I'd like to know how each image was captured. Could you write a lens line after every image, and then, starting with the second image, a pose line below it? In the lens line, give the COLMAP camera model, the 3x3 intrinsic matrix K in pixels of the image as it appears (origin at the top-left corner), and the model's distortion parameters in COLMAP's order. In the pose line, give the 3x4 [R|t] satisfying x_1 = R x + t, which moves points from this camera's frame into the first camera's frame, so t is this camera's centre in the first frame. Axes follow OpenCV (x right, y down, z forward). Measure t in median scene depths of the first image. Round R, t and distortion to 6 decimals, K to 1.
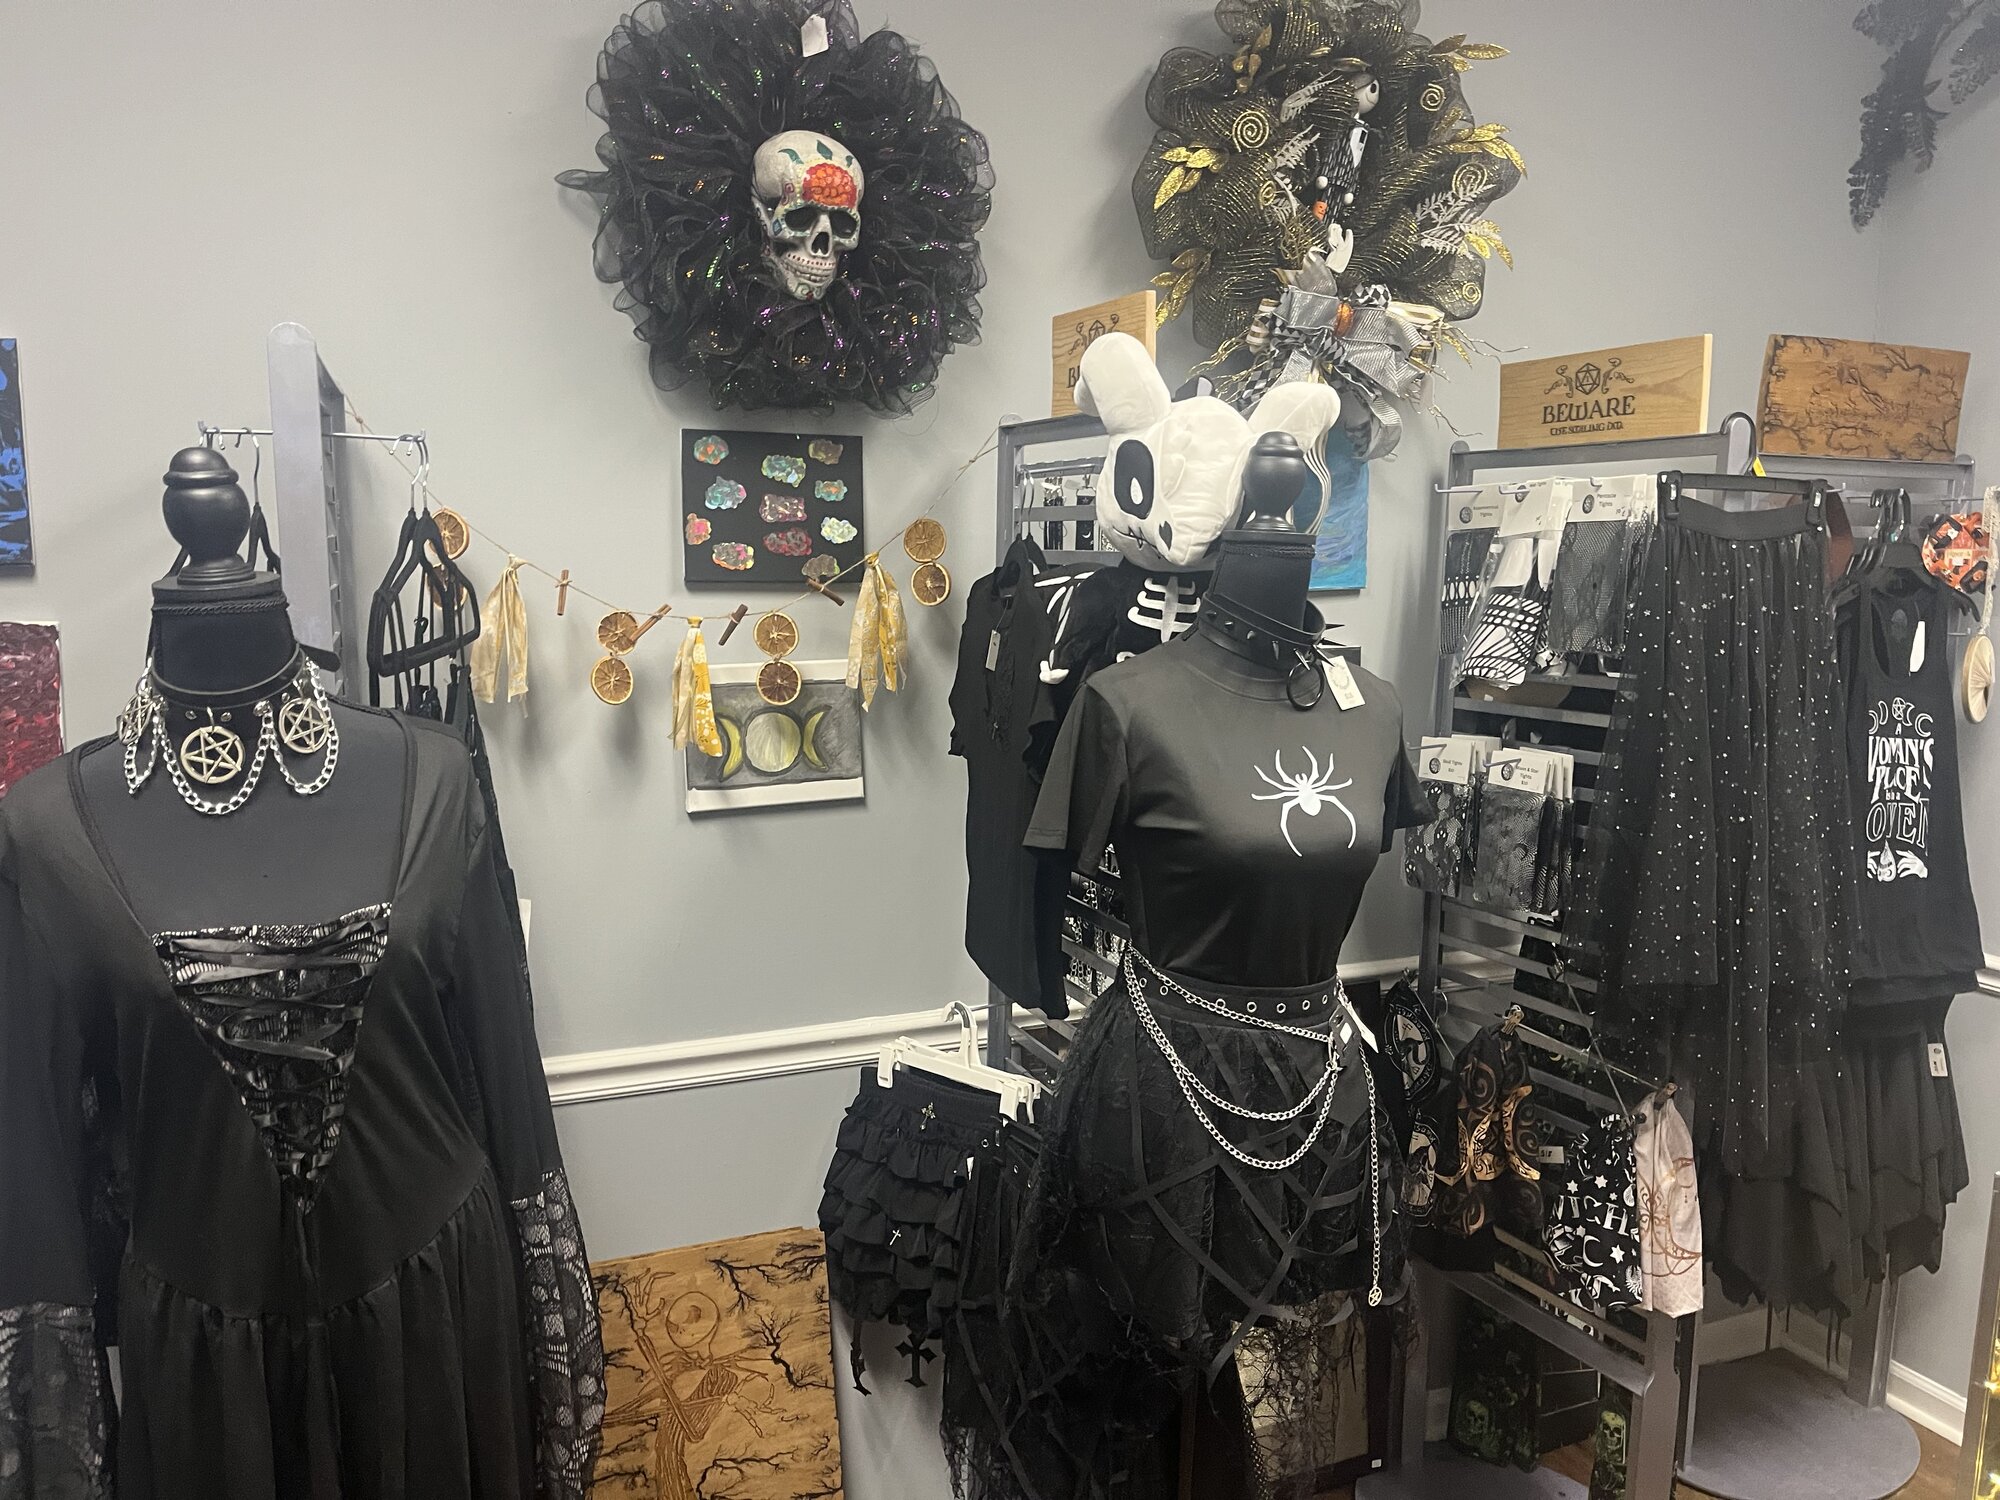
lens RADIAL K [[1506.9, 0, 1000.9], [0, 1506.9, 754.8], [0, 0, 1]] dist [0.029523, -0.068201]
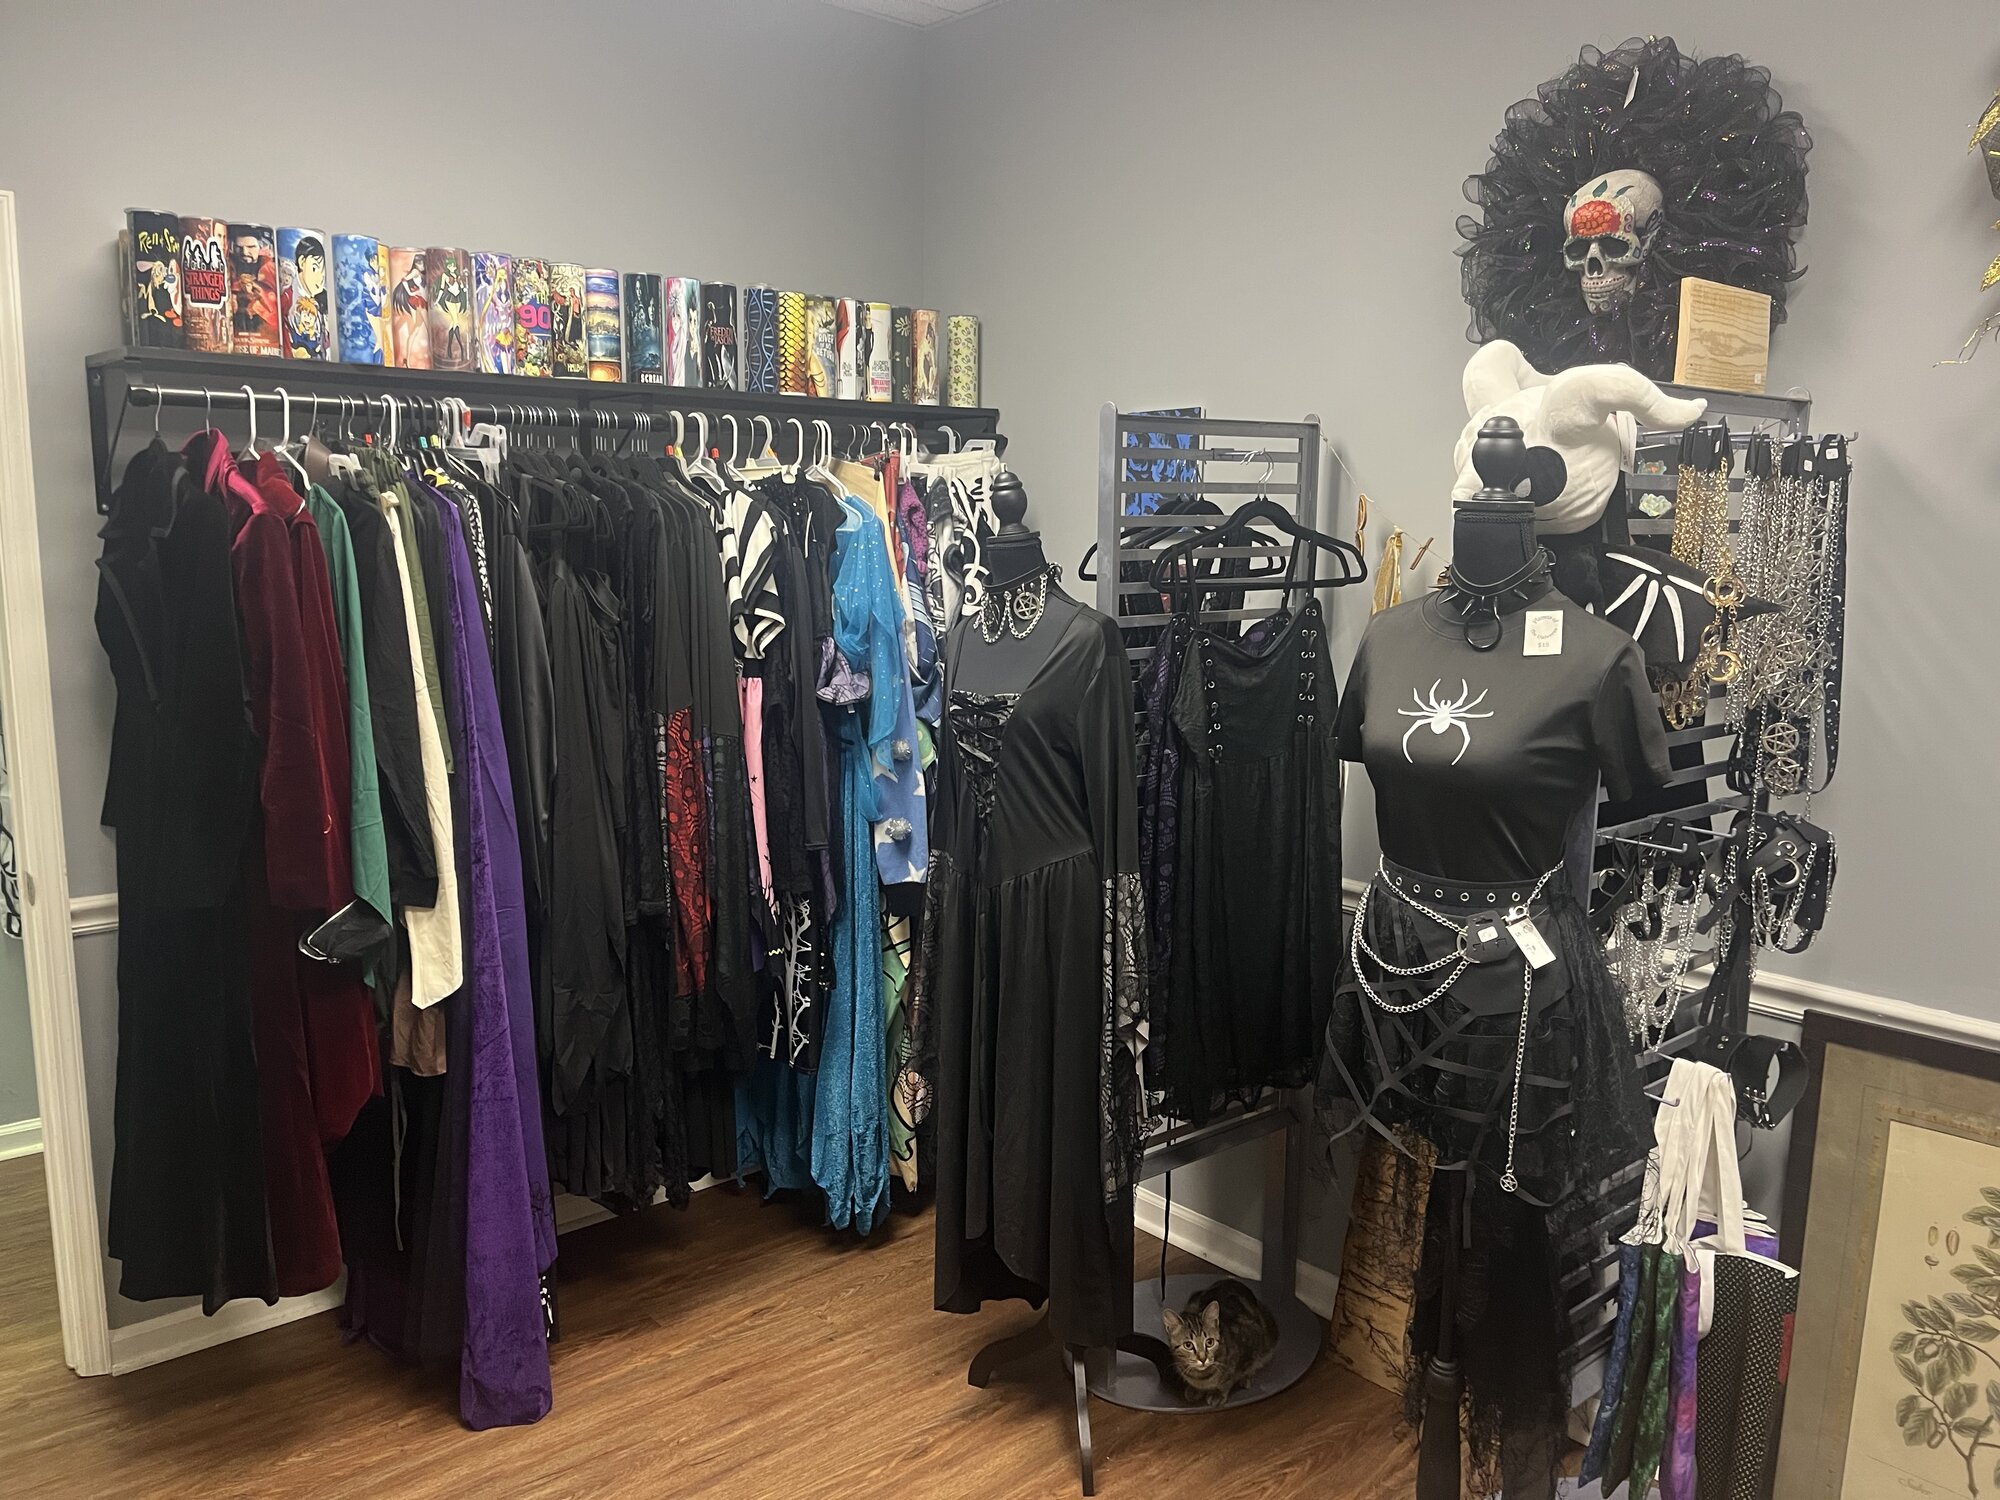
lens RADIAL K [[1506.9, 0, 998.9], [0, 1506.9, 753.2], [0, 0, 1]] dist [0.029523, -0.068201]
pose [[0.290930, 0.138172, -0.946714, 0.635728], [-0.132160, 0.985834, 0.103268, -0.011990], [0.947572, 0.095074, 0.305070, 0.148407]]
